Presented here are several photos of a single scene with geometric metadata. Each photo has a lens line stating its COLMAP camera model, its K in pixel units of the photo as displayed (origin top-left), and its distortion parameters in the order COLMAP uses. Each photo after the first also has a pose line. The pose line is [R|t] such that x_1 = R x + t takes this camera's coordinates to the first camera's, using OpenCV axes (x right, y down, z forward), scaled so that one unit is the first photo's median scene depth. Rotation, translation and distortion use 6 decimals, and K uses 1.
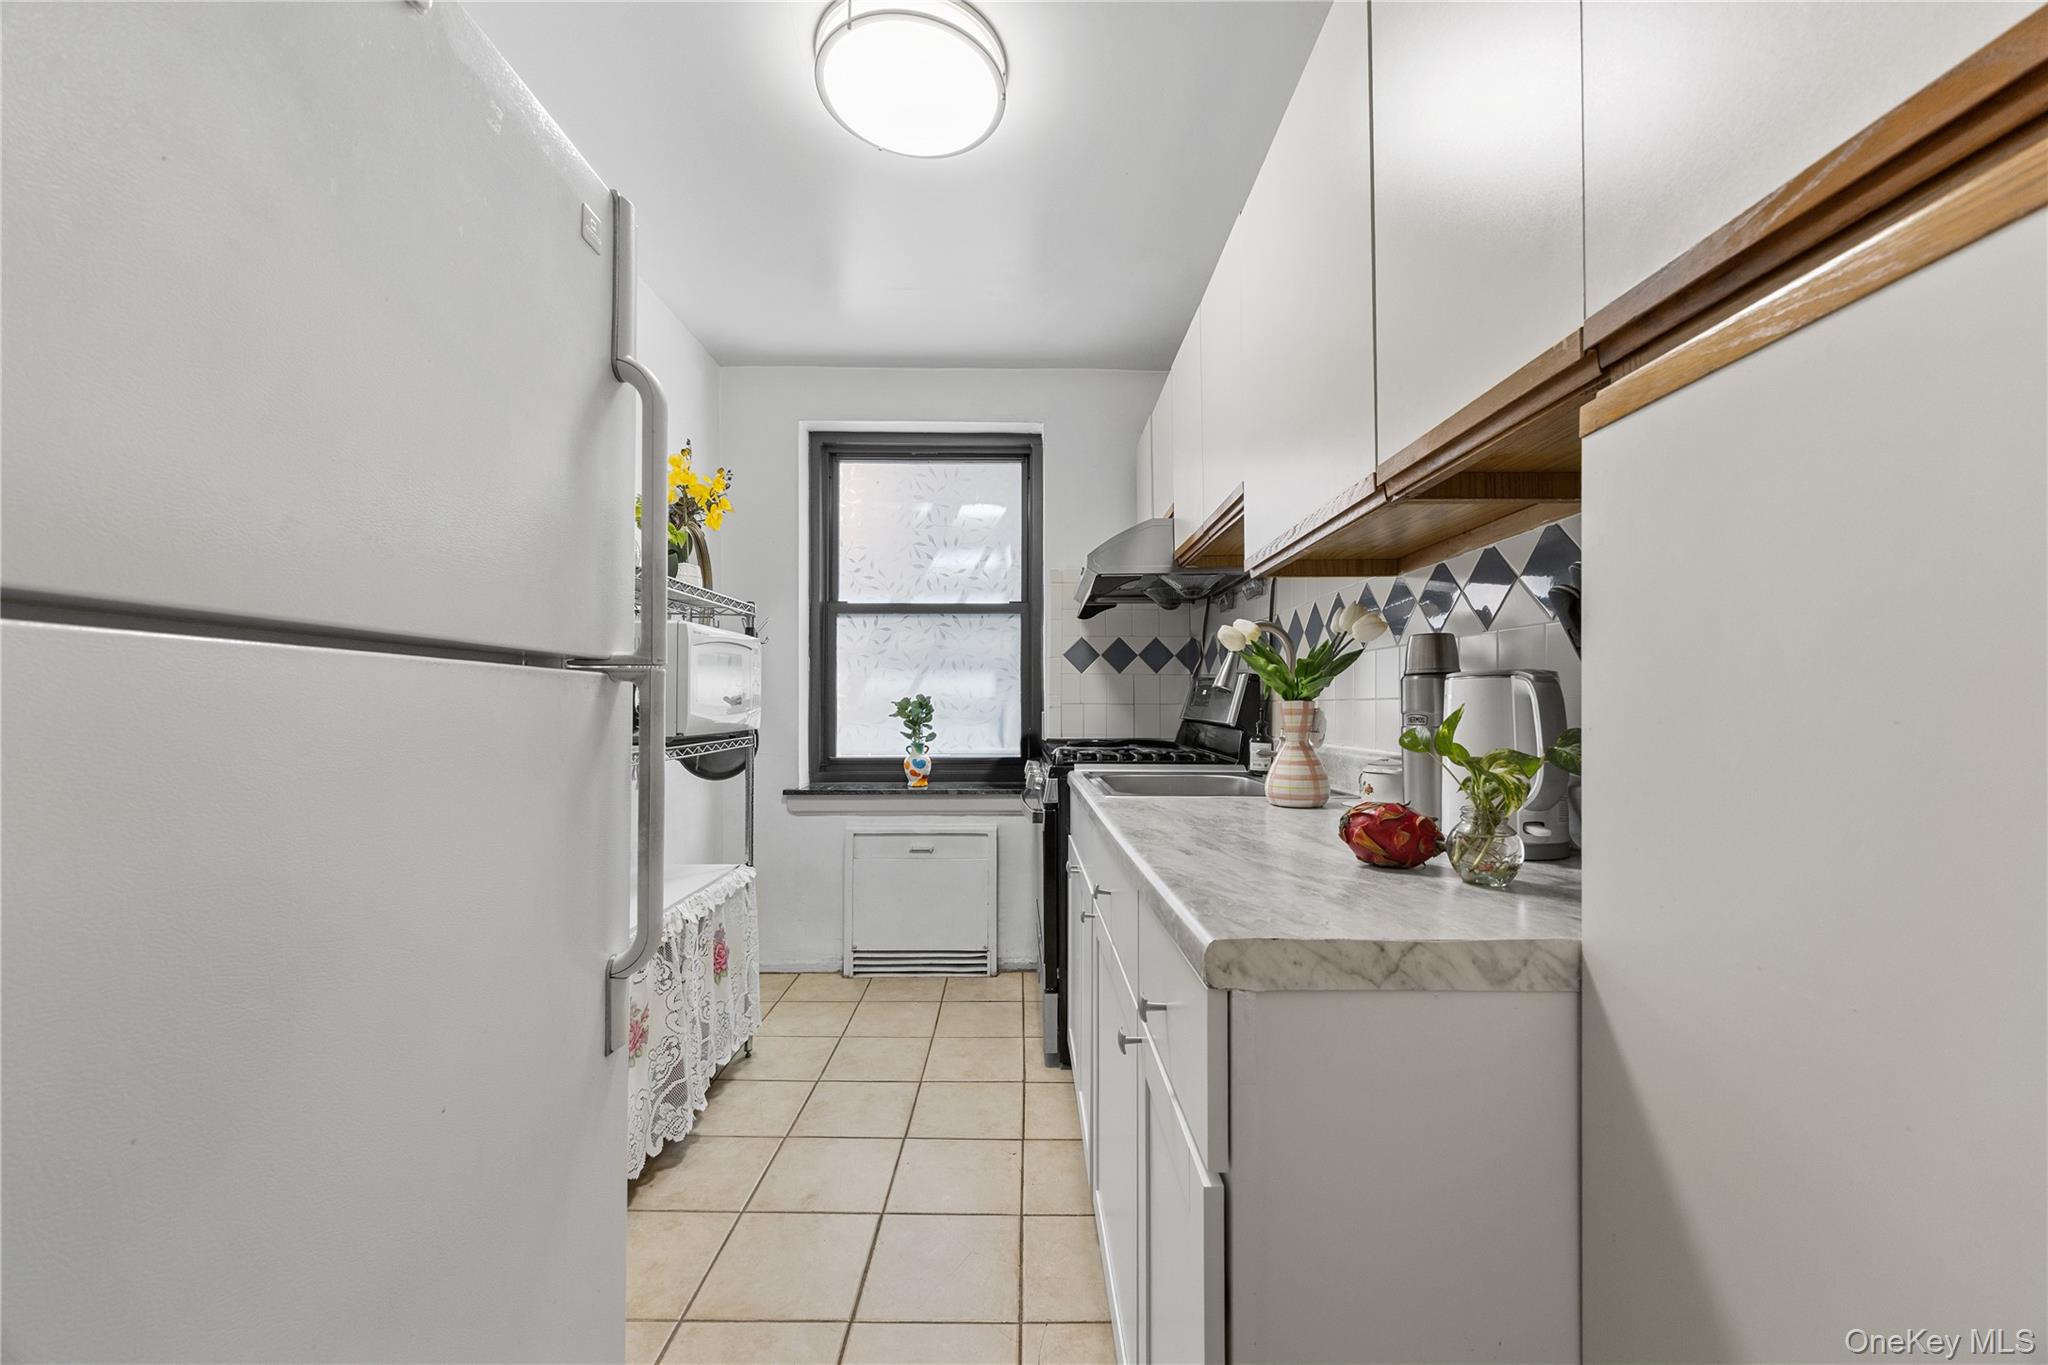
lens RADIAL K [[791.7, 0, 1024.7], [0, 791.7, 681.8], [0, 0, 1]] dist [0.000147, 0.000427]
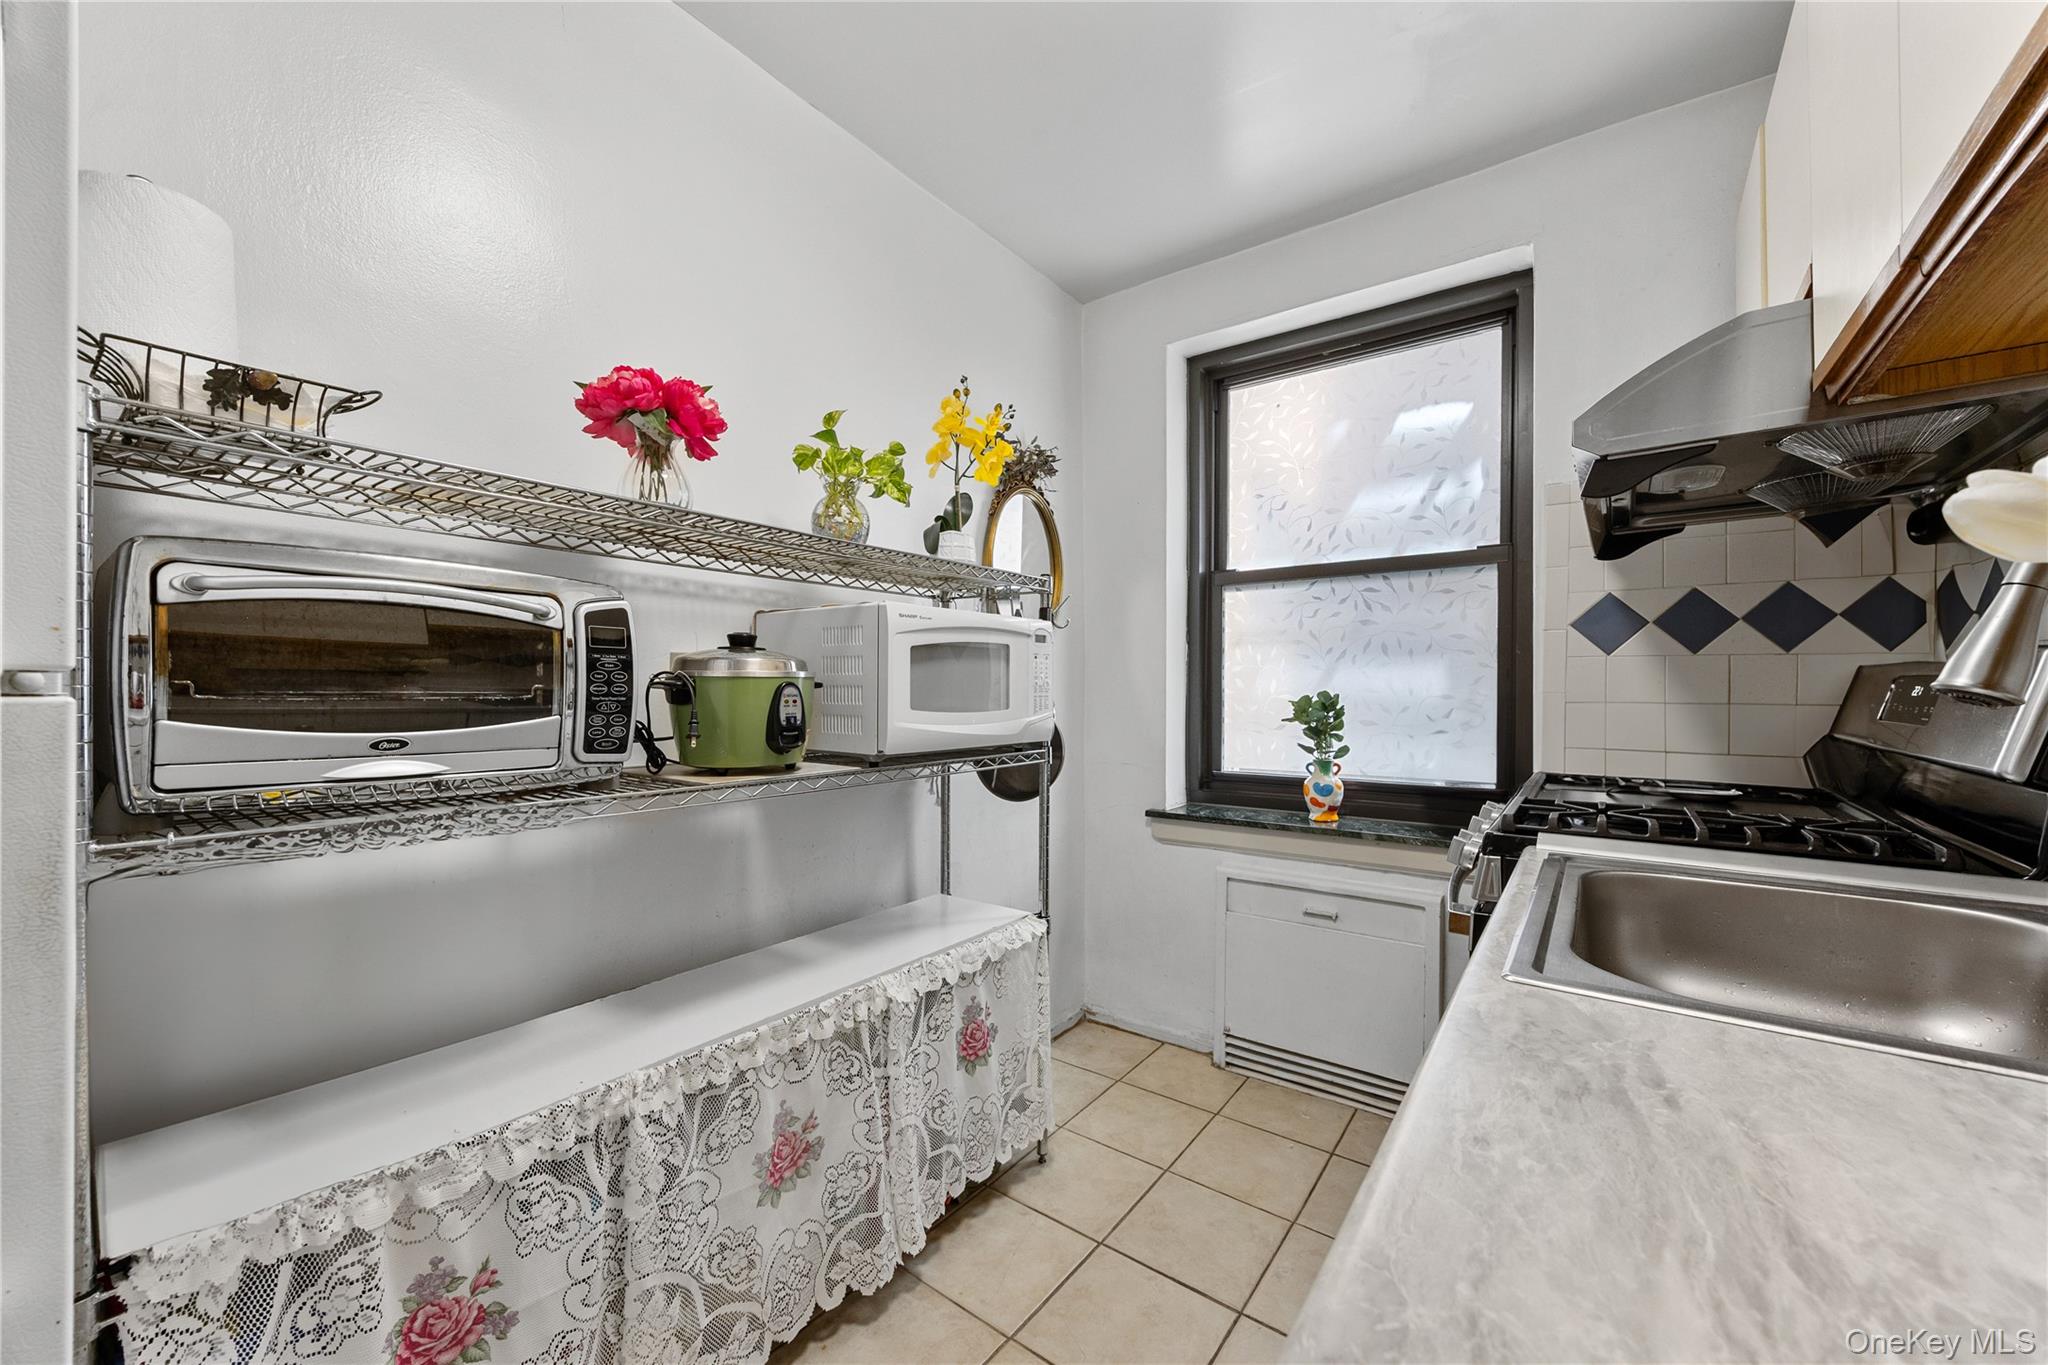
lens RADIAL K [[791.7, 0, 1021.2], [0, 791.7, 690.9], [0, 0, 1]] dist [0.000147, 0.000427]
pose [[0.804071, 0.000393, -0.594533, 0.070517], [0.015242, 0.999657, 0.021274, -0.003427], [0.594338, -0.026167, 0.803789, 0.277401]]
